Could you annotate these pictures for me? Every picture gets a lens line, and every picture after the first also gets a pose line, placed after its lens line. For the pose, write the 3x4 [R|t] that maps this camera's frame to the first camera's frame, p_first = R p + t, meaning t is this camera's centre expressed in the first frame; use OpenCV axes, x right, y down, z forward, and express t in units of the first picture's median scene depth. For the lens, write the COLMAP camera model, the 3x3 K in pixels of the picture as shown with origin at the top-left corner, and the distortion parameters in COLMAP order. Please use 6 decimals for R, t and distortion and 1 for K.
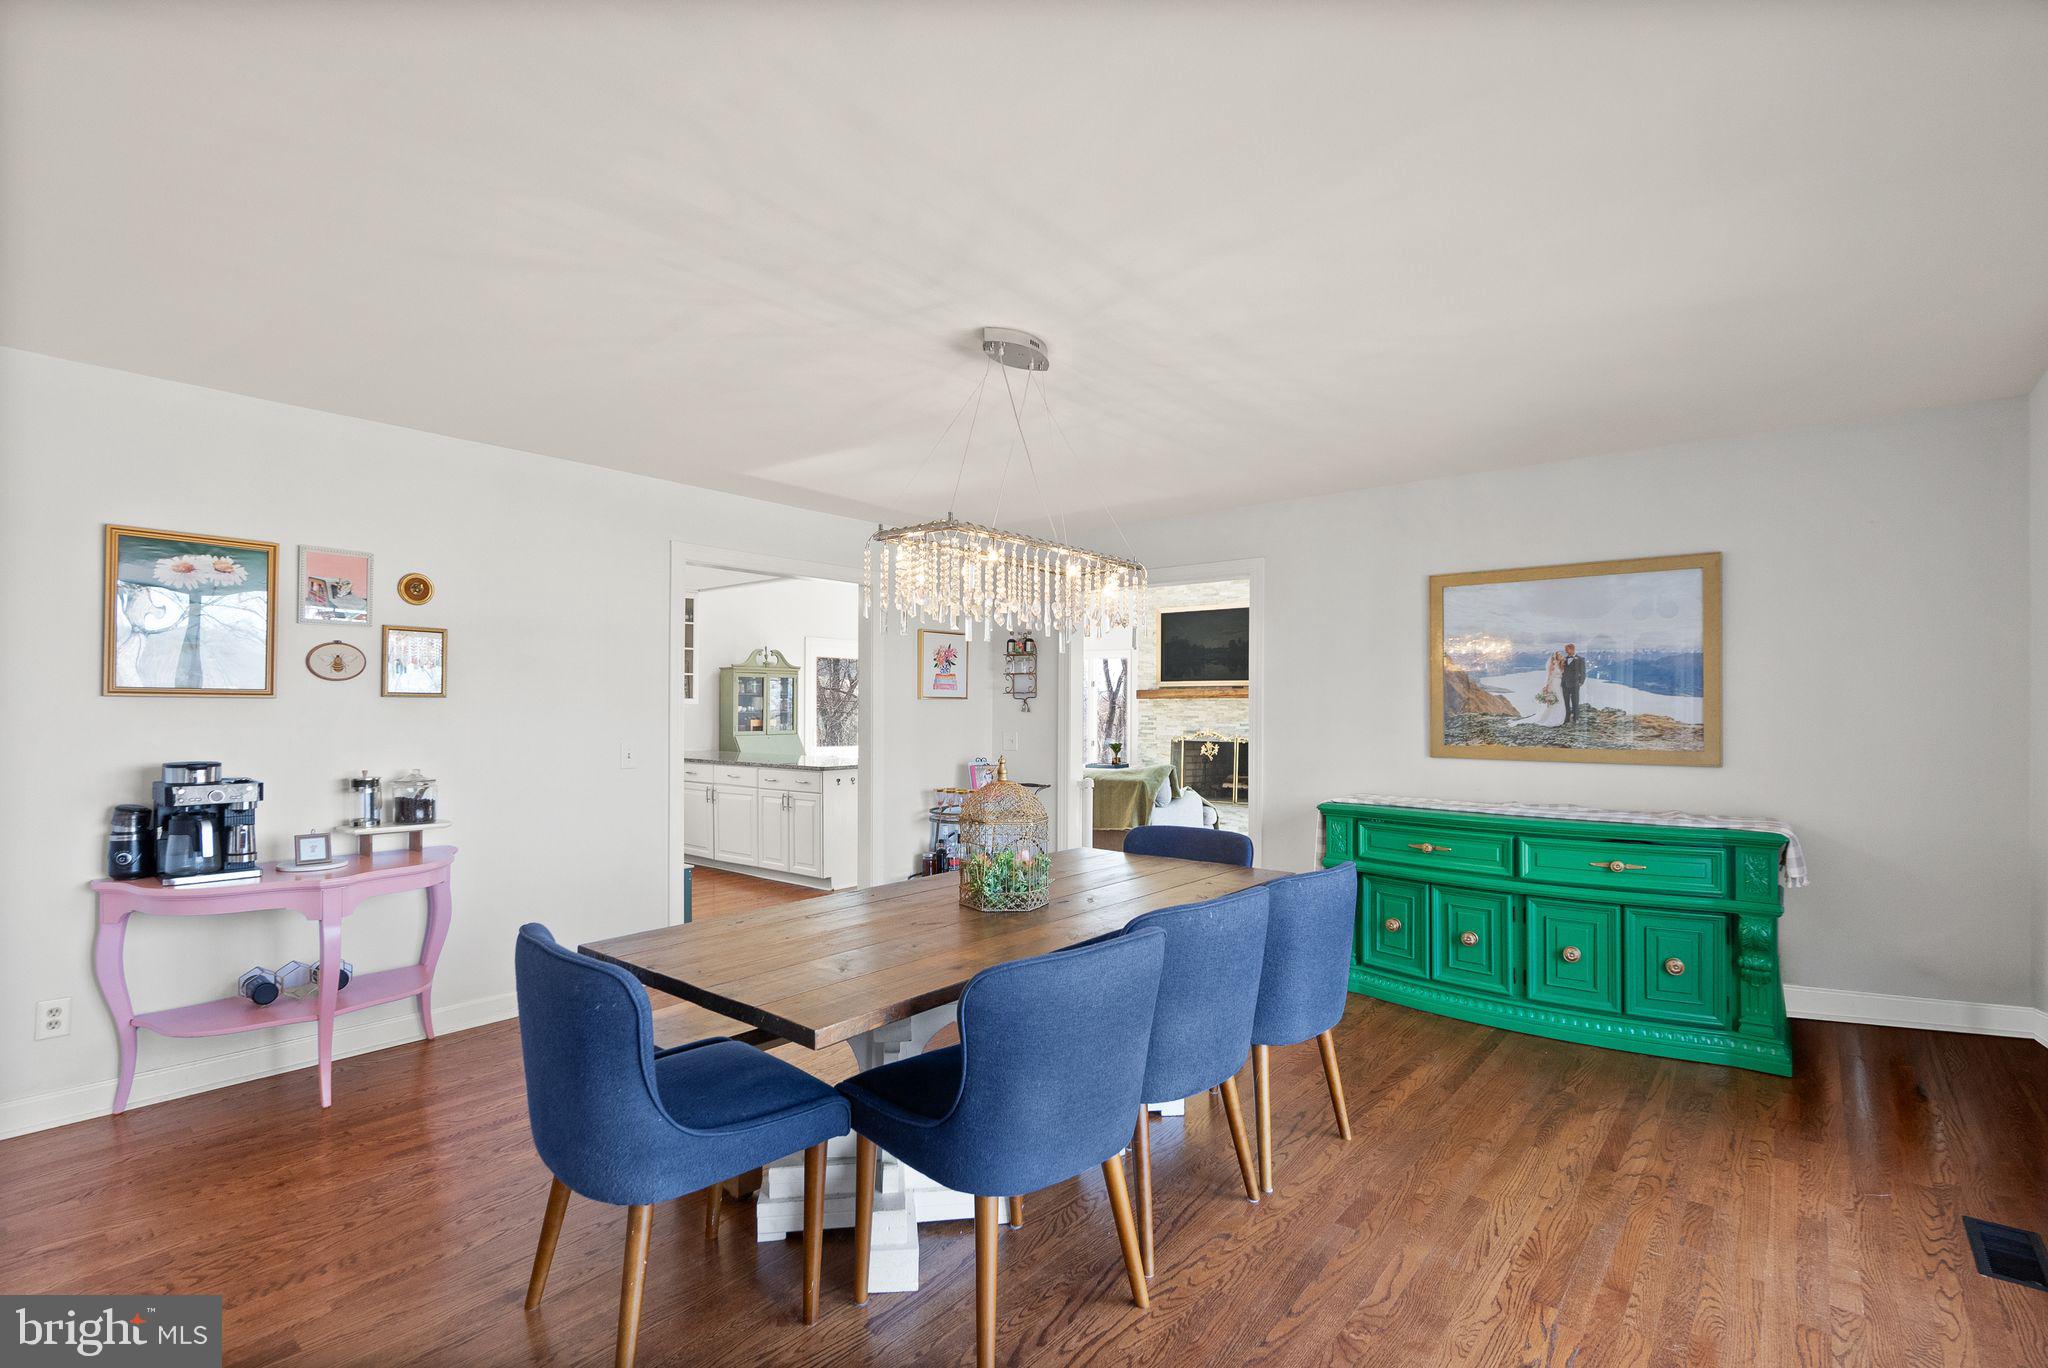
lens RADIAL K [[953.1, 0, 1030.1], [0, 953.1, 692.1], [0, 0, 1]] dist [0.001476, 0.002397]
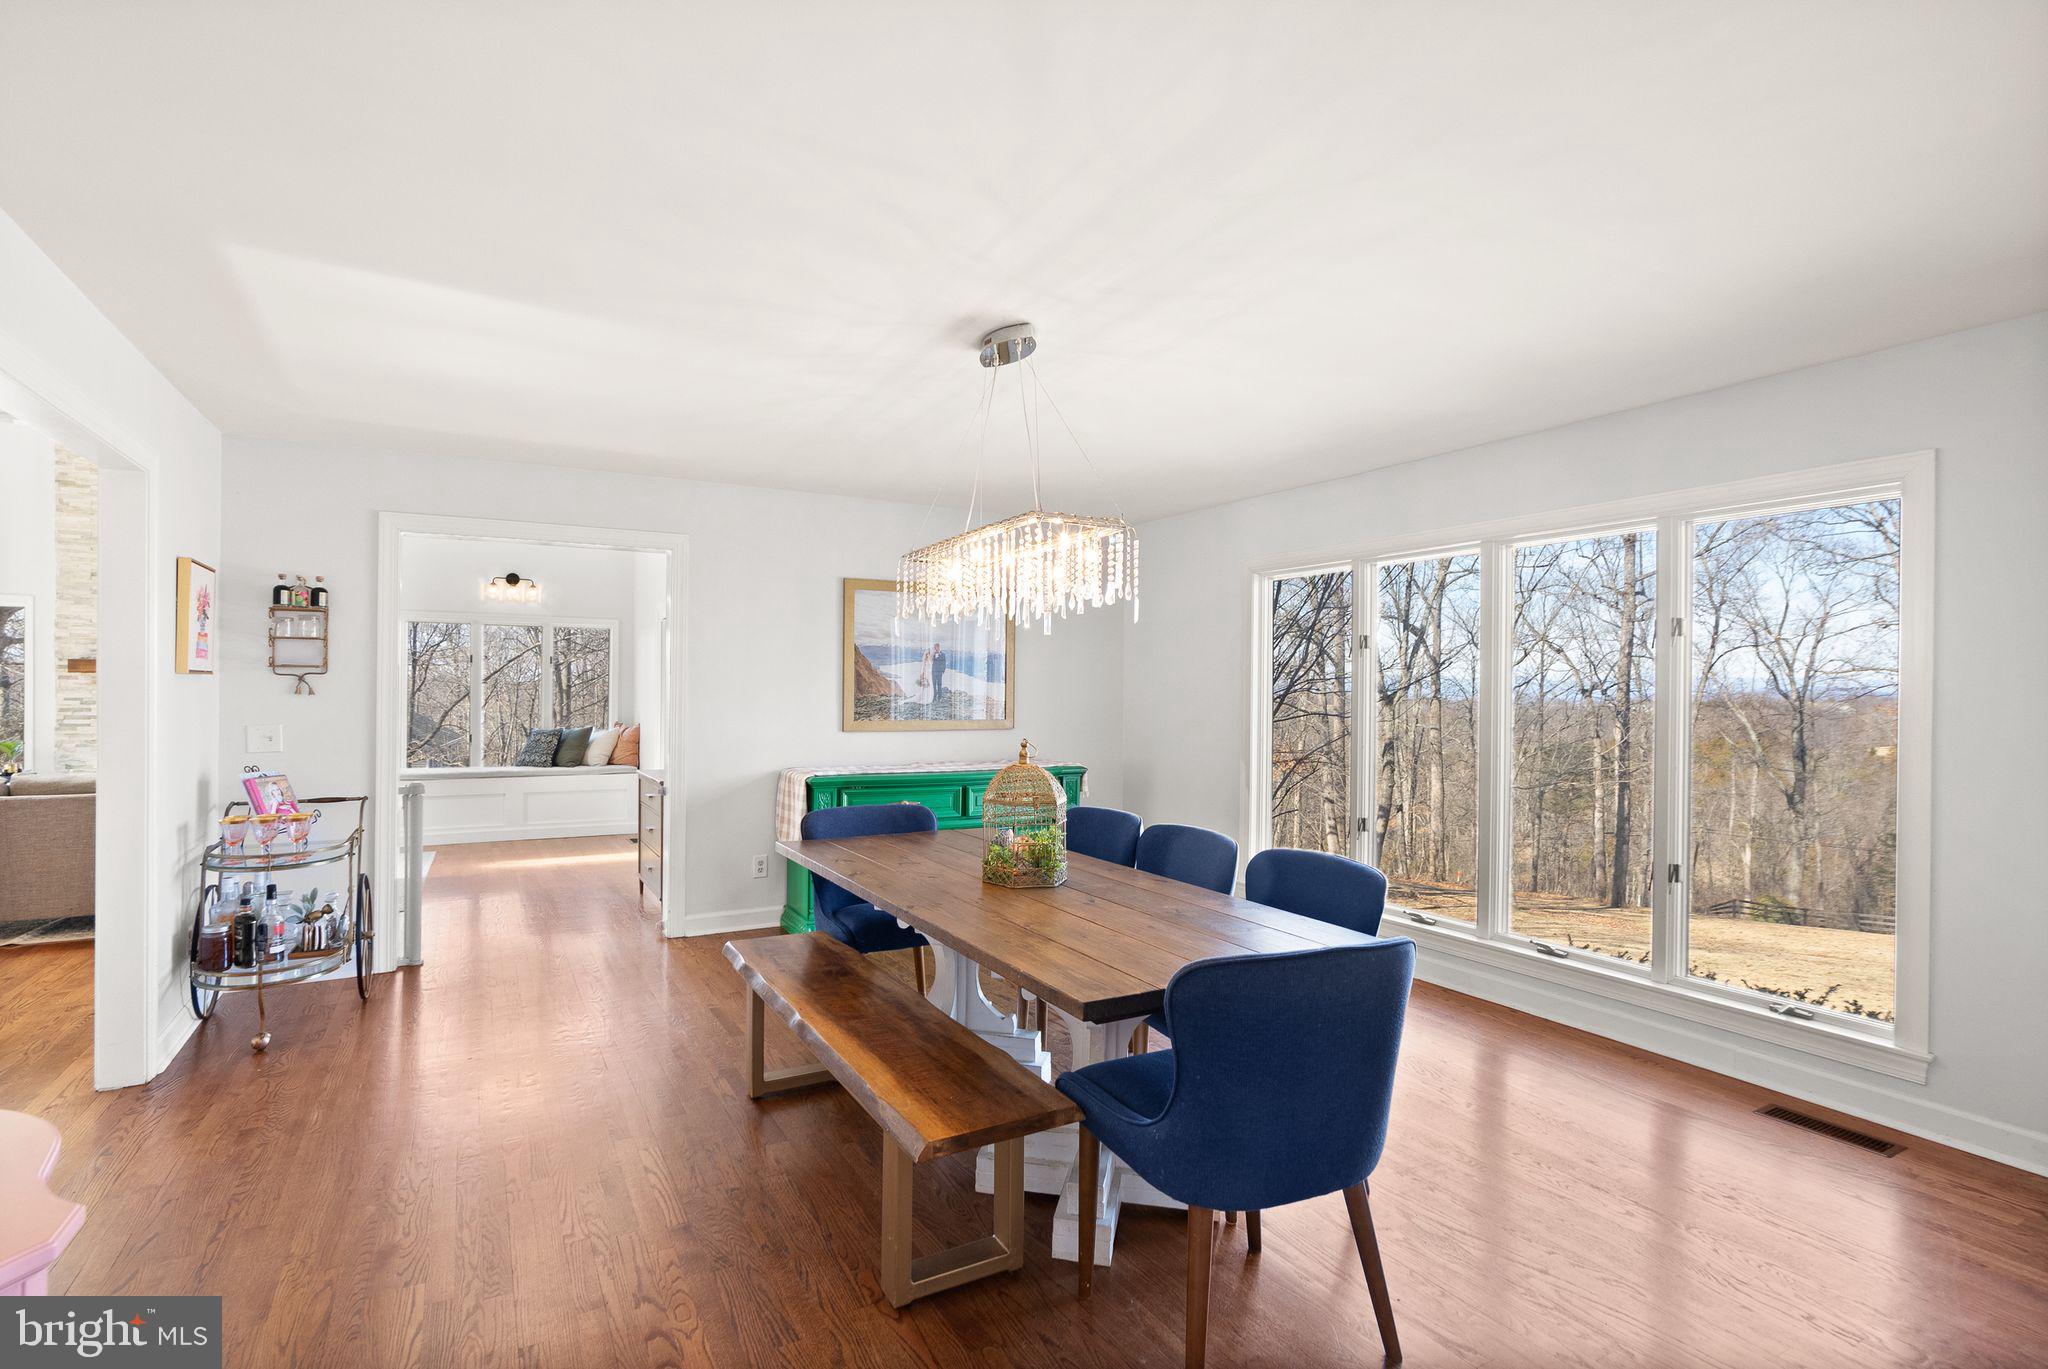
lens RADIAL K [[953.1, 0, 993.5], [0, 953.1, 688.2], [0, 0, 1]] dist [0.001476, 0.002397]
pose [[0.373467, 0.000578, 0.927643, -0.272356], [-0.019460, 0.999785, 0.007211, 0.000802], [-0.927440, -0.020745, 0.373397, 0.173677]]
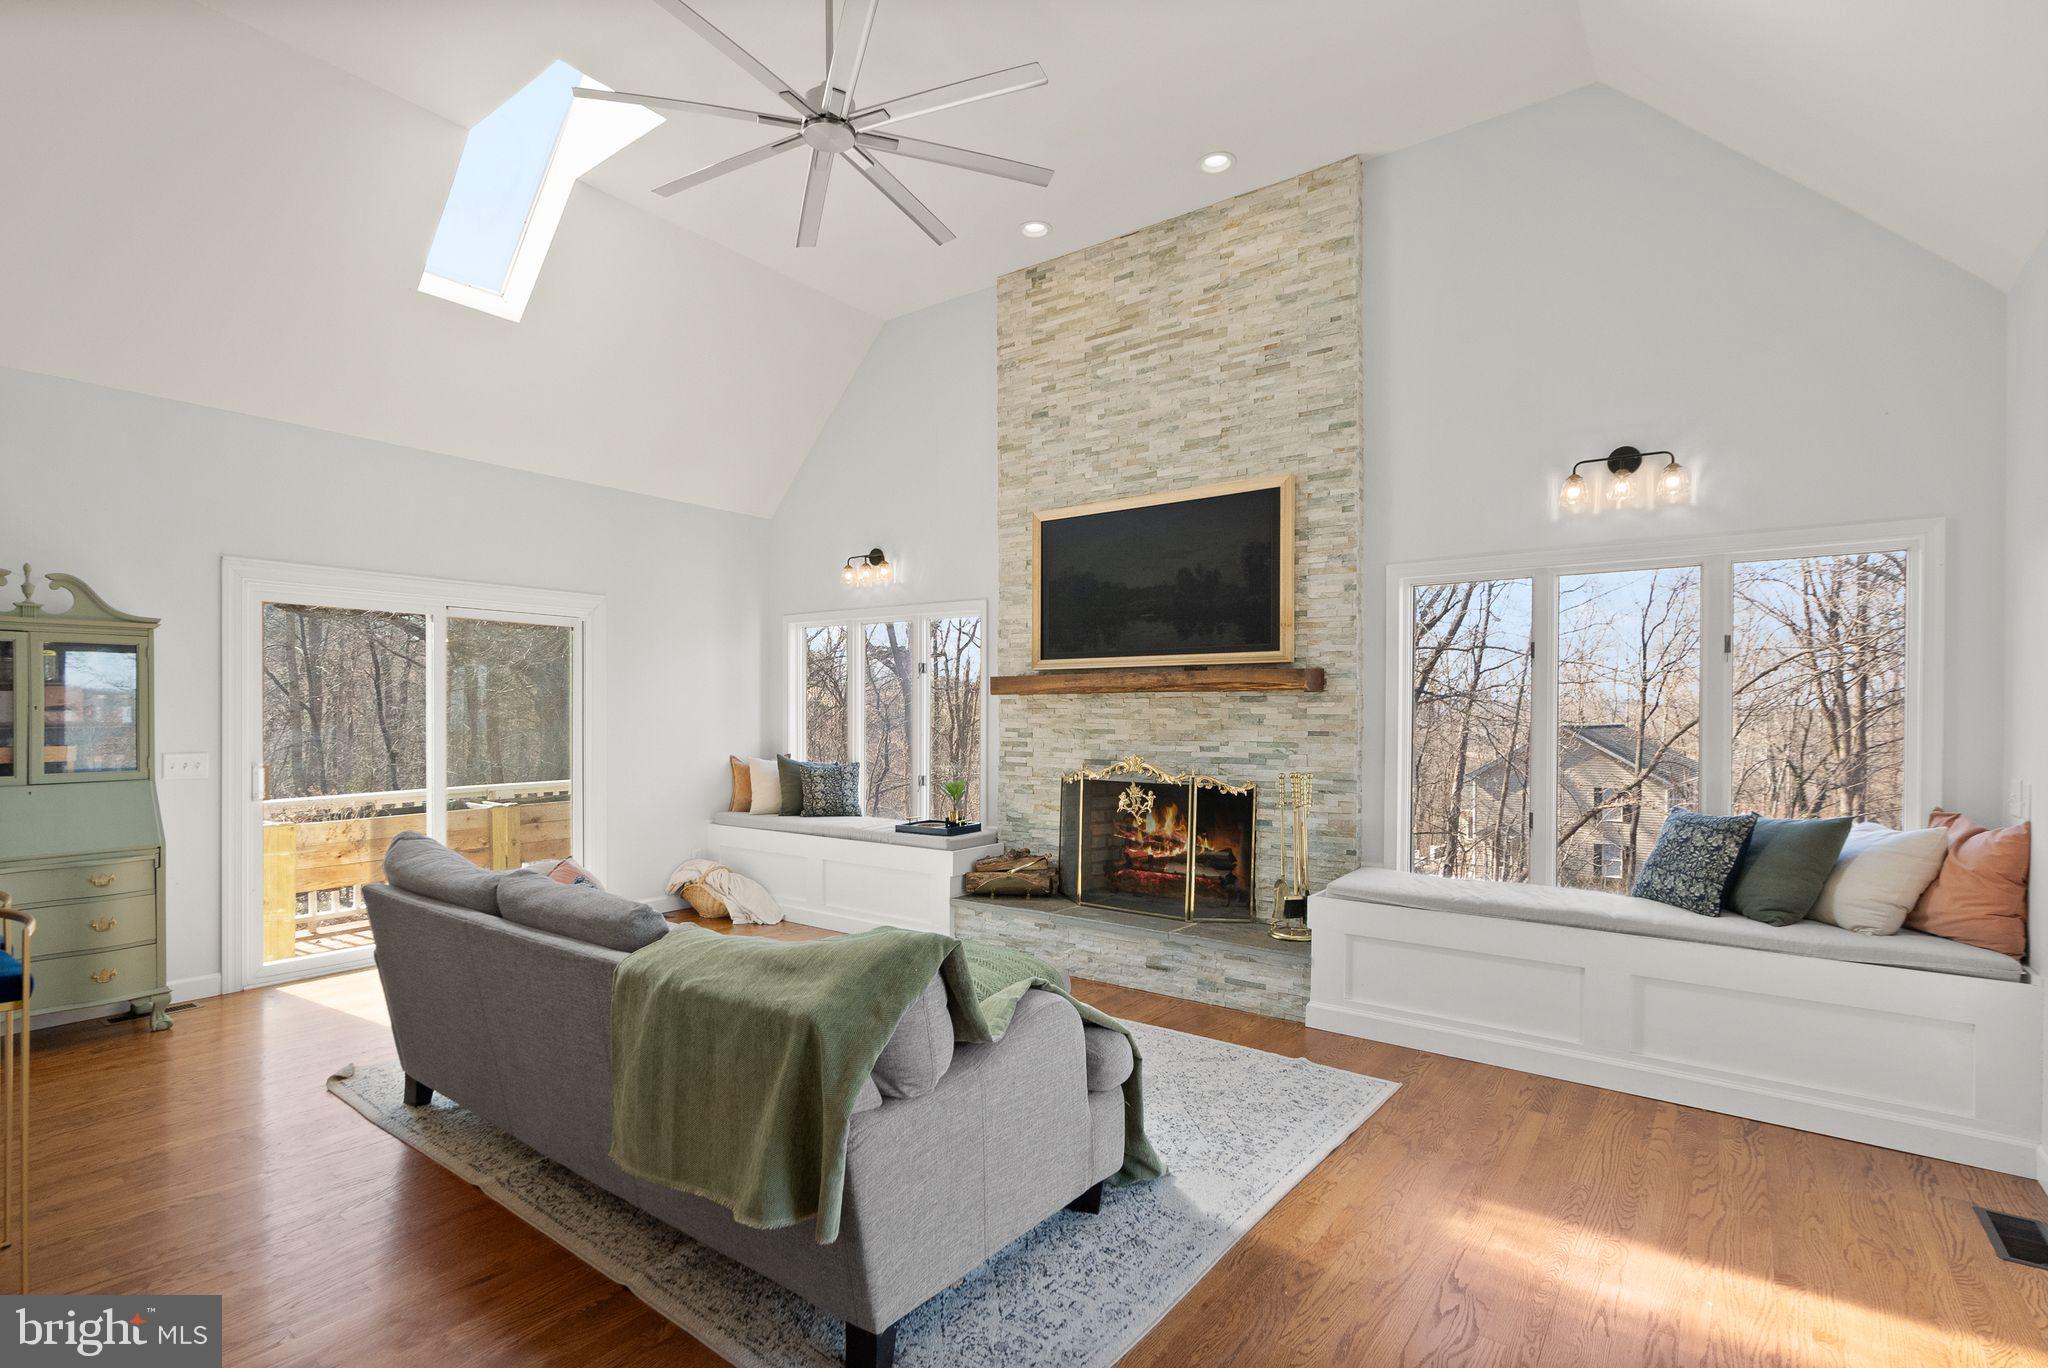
lens RADIAL K [[953.1, 0, 1019.5], [0, 953.1, 713.6], [0, 0, 1]] dist [0.001476, 0.002397]
pose [[0.999354, -0.004183, 0.035681, 0.114525], [0.003590, 0.999854, 0.016685, 0.008995], [-0.035746, -0.016546, 0.999224, 0.533844]]
